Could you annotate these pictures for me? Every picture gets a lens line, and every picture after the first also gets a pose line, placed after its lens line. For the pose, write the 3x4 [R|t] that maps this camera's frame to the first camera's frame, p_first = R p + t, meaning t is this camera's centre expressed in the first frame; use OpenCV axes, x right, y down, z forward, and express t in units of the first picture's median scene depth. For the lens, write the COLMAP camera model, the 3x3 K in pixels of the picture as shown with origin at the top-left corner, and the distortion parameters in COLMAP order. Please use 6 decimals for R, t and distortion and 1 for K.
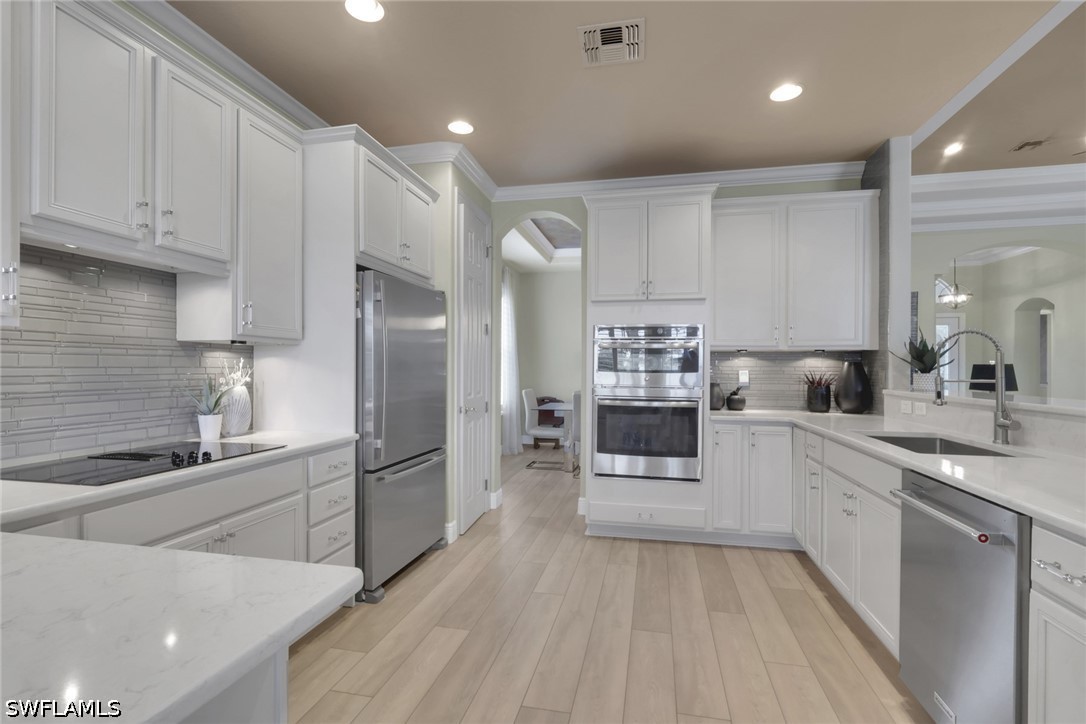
lens RADIAL K [[507.9, 0, 526.9], [0, 507.9, 365.6], [0, 0, 1]] dist [-0.001302, 0.001160]
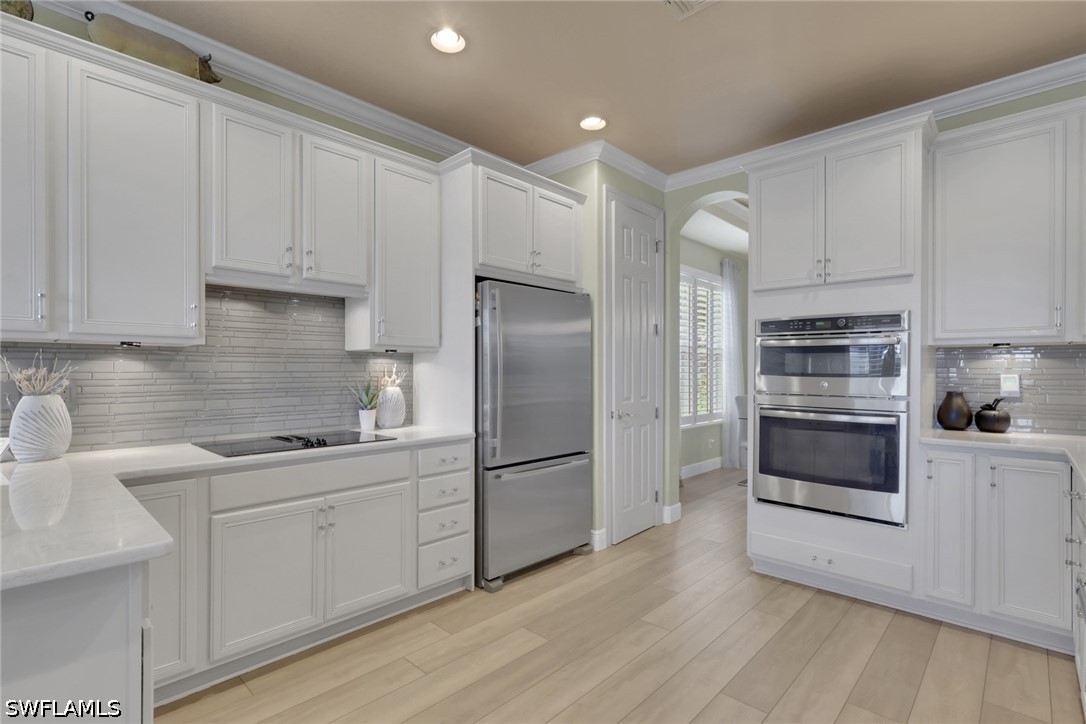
lens RADIAL K [[507.9, 0, 536.9], [0, 507.9, 369.3], [0, 0, 1]] dist [-0.001302, 0.001160]
pose [[0.857716, -0.004680, -0.514103, 0.317717], [0.005074, 0.999987, -0.000638, 0.000763], [0.514099, -0.002061, 0.857728, 0.129847]]
